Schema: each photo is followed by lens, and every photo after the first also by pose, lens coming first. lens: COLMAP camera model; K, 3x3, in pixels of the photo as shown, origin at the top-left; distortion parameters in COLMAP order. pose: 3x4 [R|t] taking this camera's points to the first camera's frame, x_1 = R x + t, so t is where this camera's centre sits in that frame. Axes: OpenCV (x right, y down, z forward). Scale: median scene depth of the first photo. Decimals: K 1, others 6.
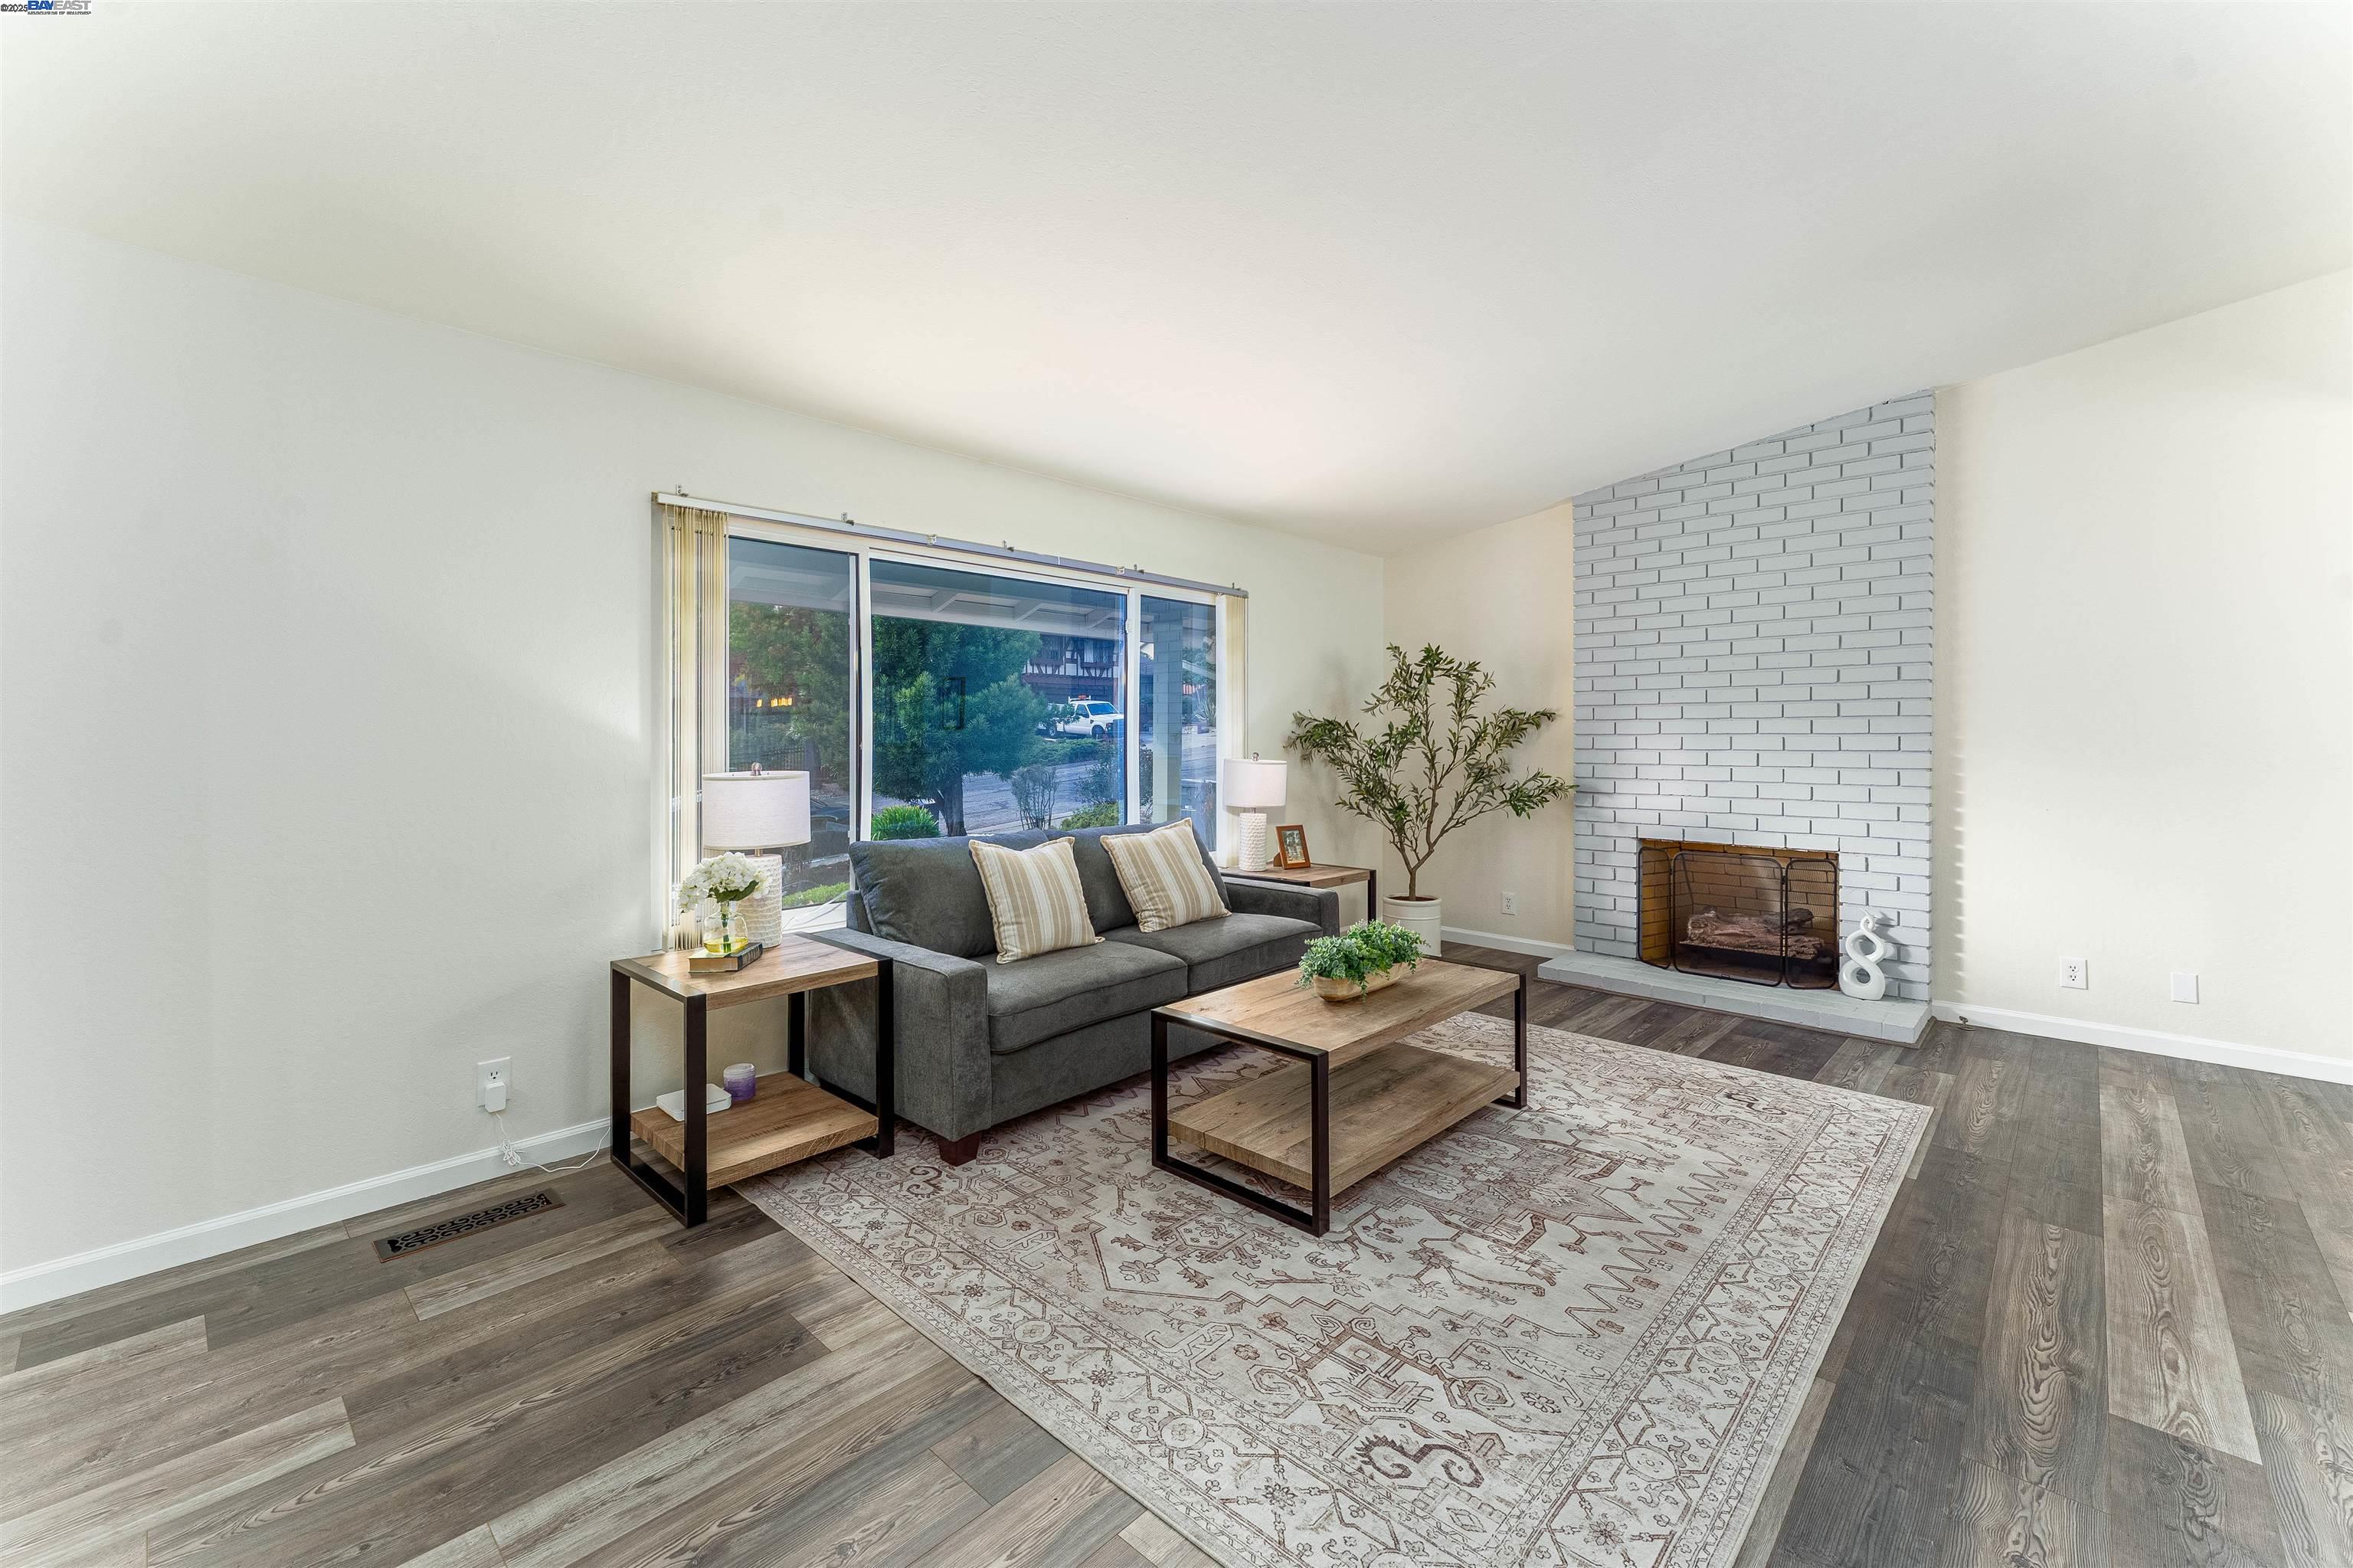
lens RADIAL K [[965.1, 0, 1159.9], [0, 965.1, 738.3], [0, 0, 1]] dist [-0.001259, -0.000079]
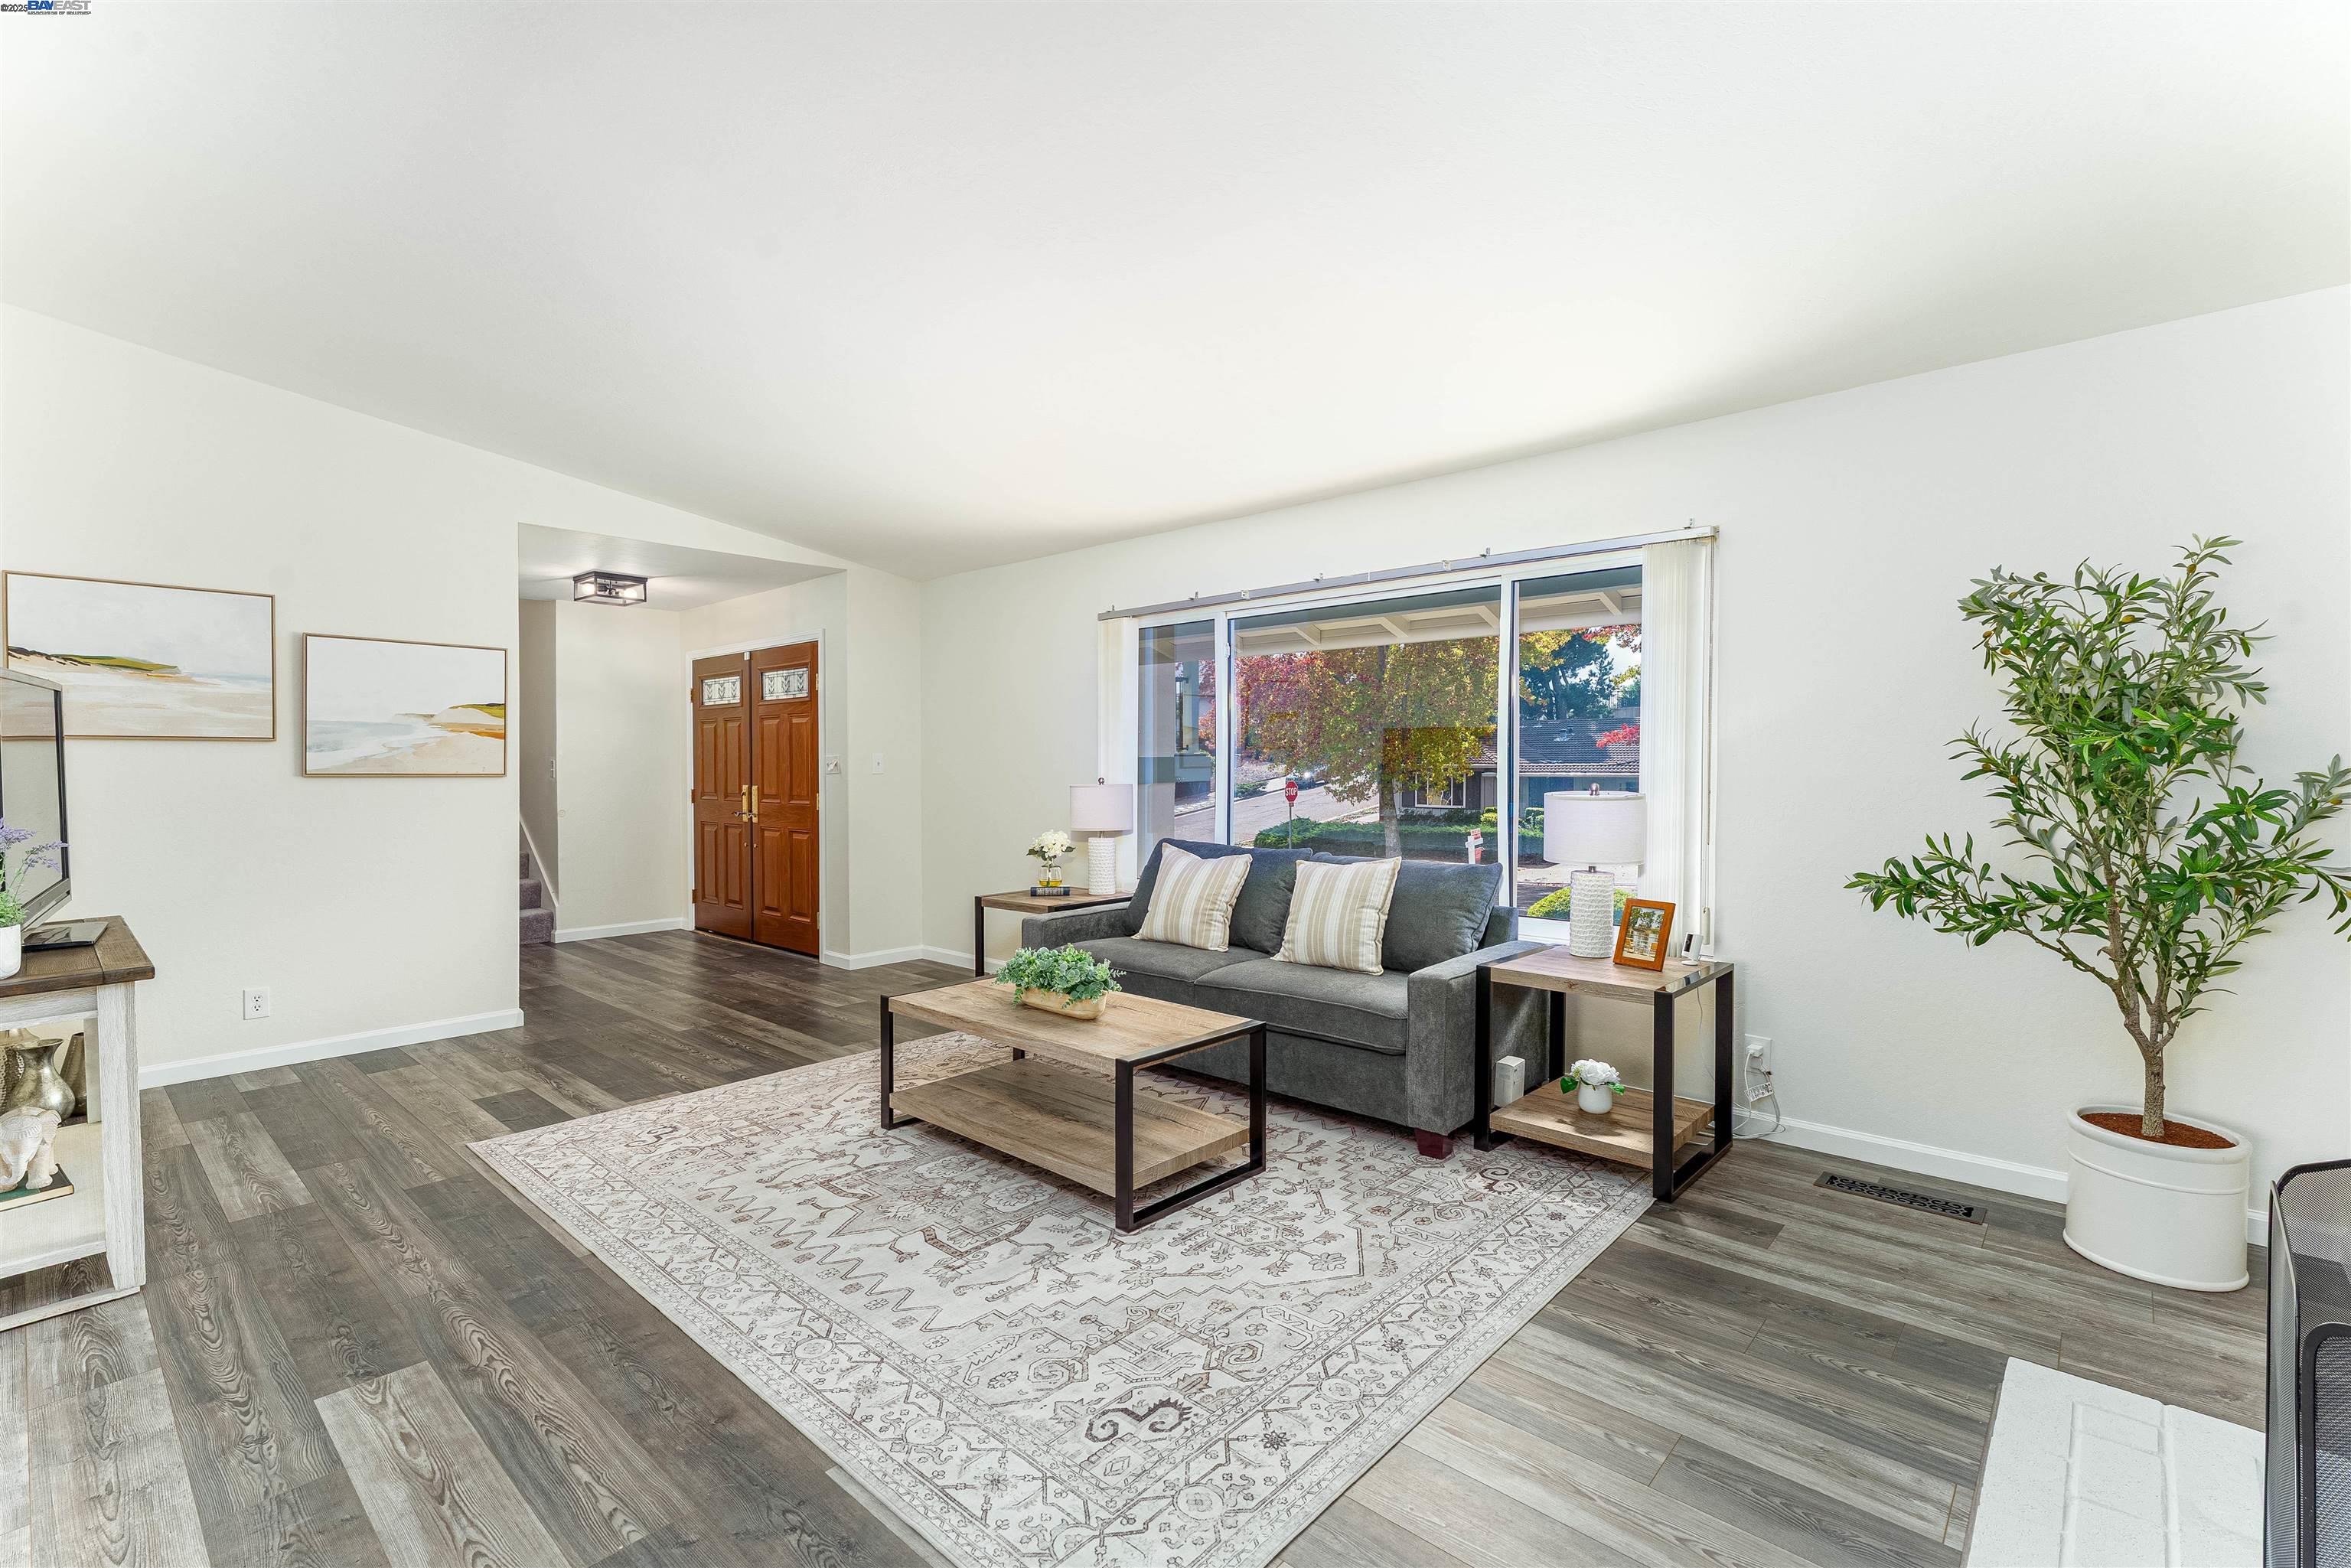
lens RADIAL K [[1060.7, 0, 1181.4], [0, 1060.7, 770.4], [0, 0, 1]] dist [-0.002405, -0.000294]
pose [[0.034232, 0.012832, -0.999332, 1.511311], [0.001765, 0.999915, 0.012900, -0.007811], [0.999412, -0.002205, 0.034207, 1.238483]]
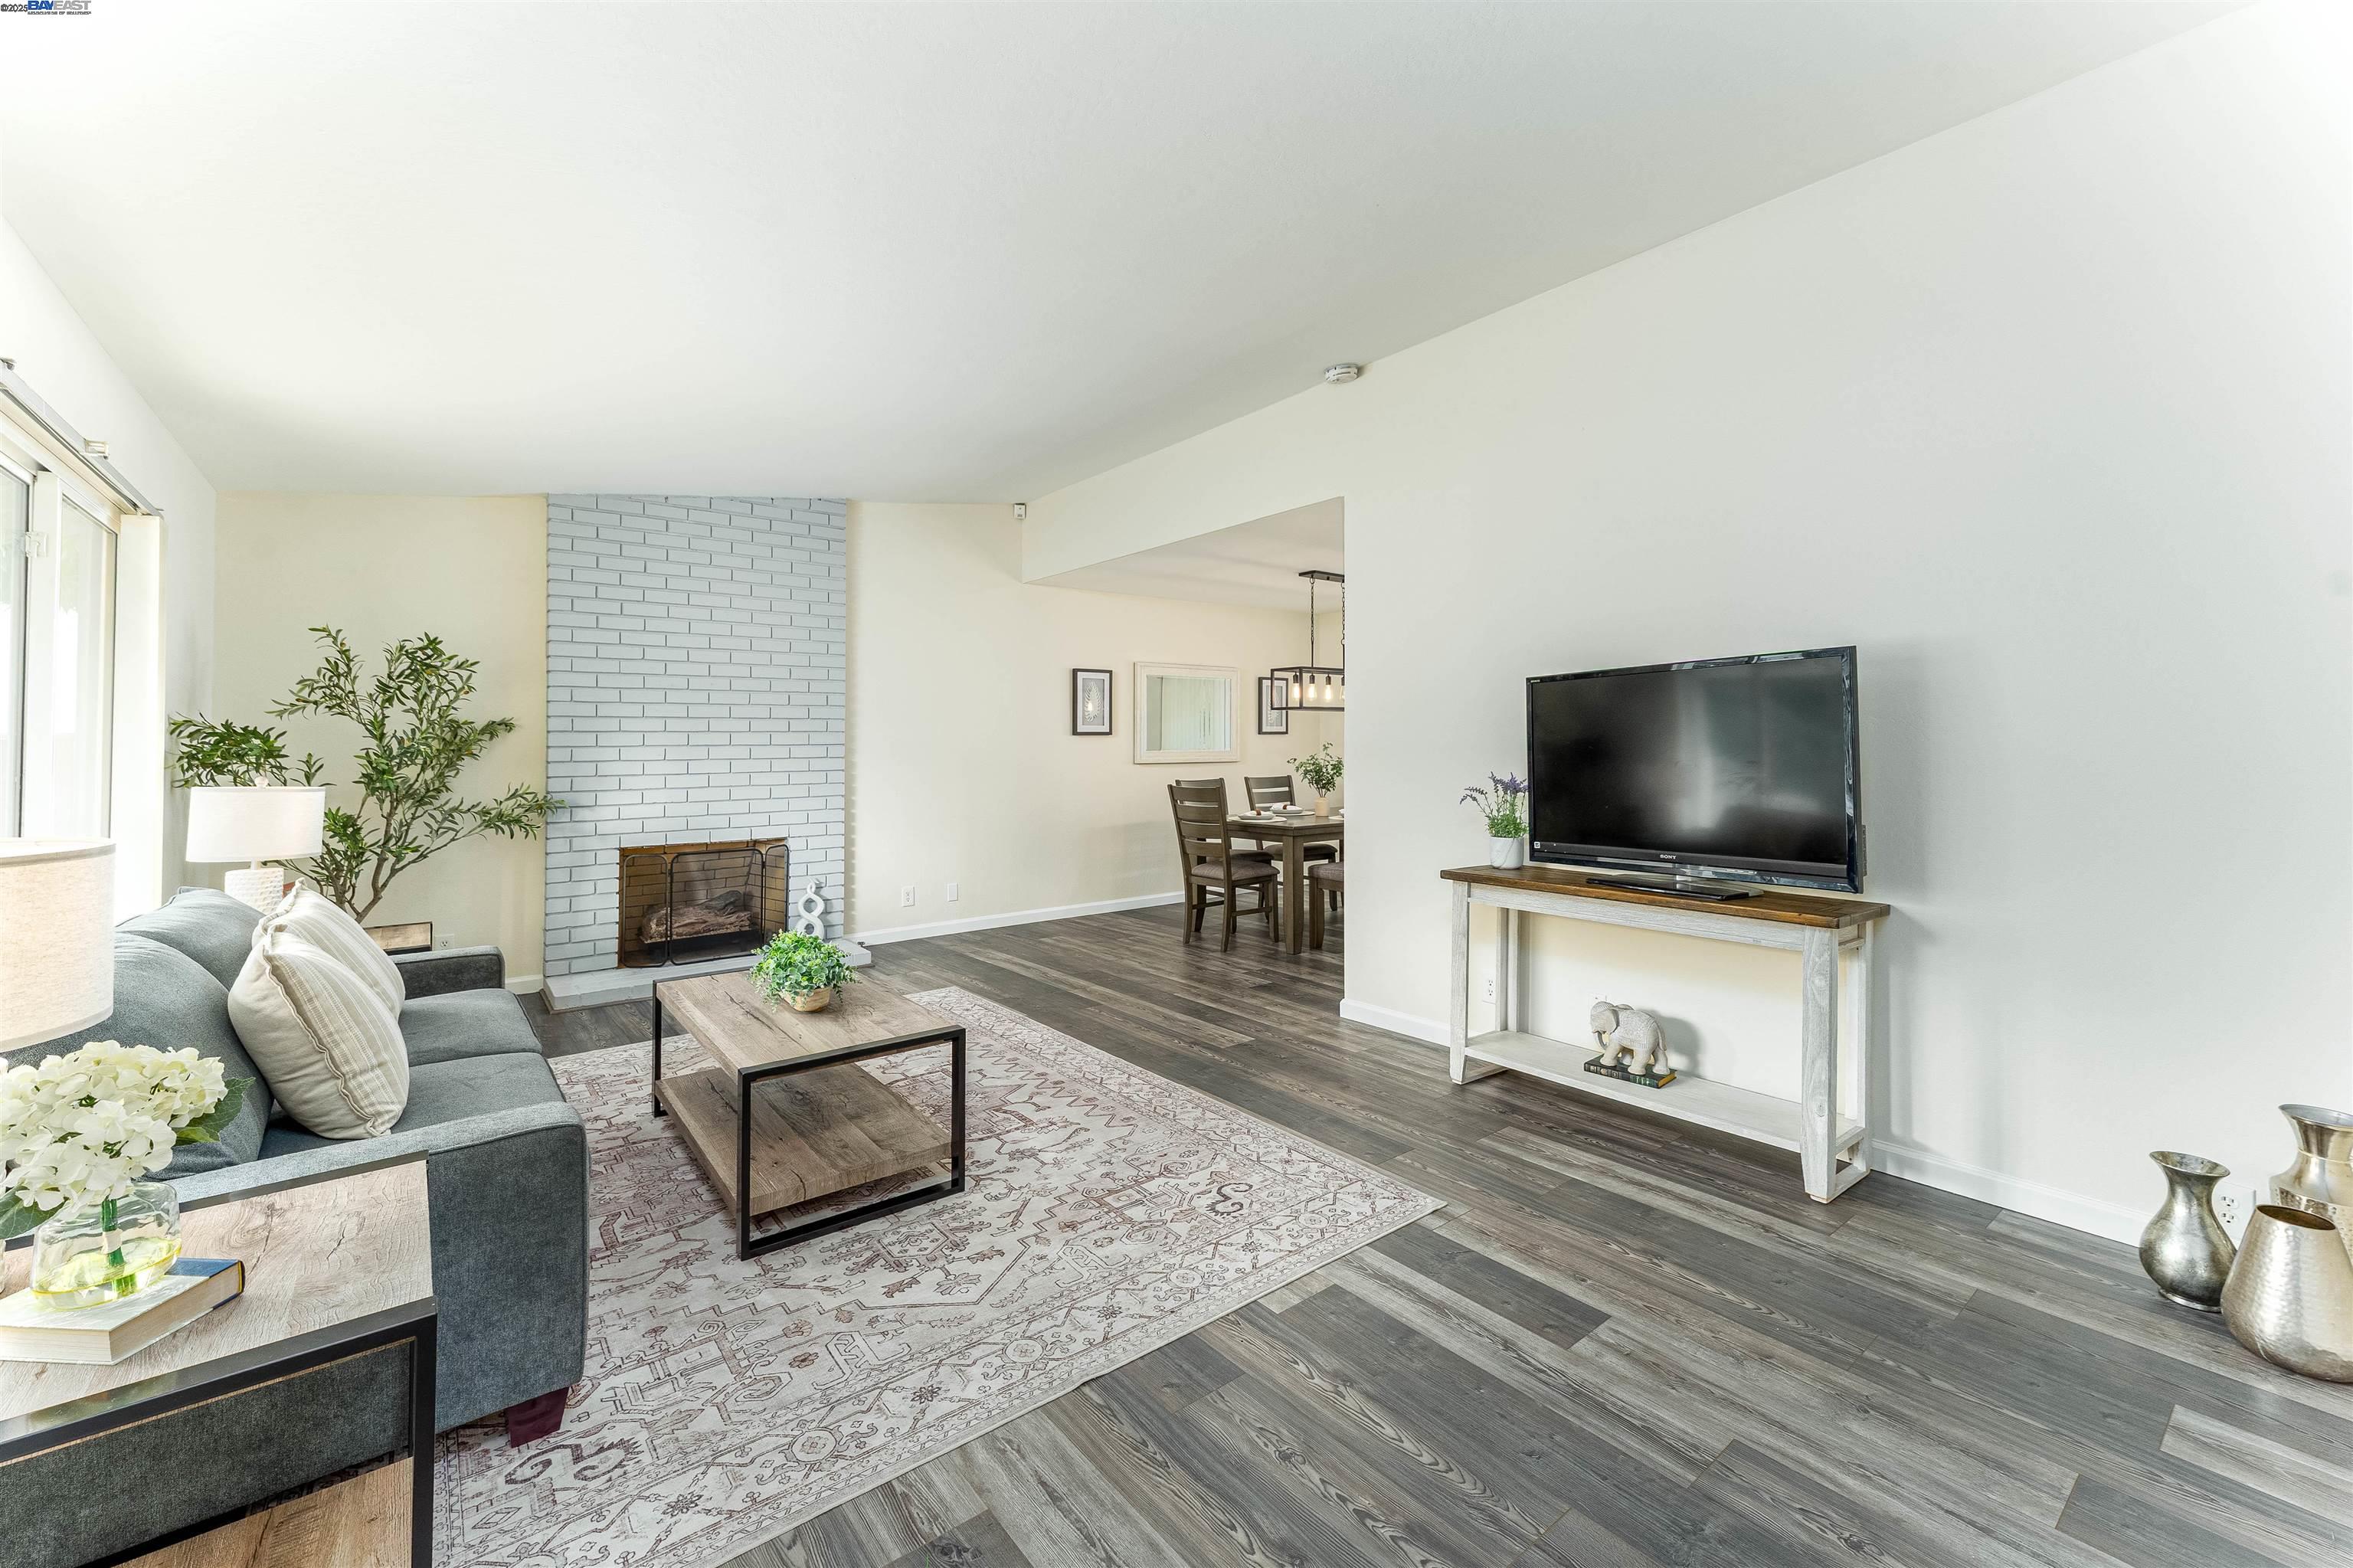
lens RADIAL K [[965.1, 0, 1166.3], [0, 965.1, 739.4], [0, 0, 1]] dist [-0.001259, -0.000079]
pose [[0.142020, 0.002794, 0.989860, -0.828061], [0.009674, 0.999944, -0.004210, -0.002680], [-0.989817, 0.010173, 0.141985, 0.541005]]
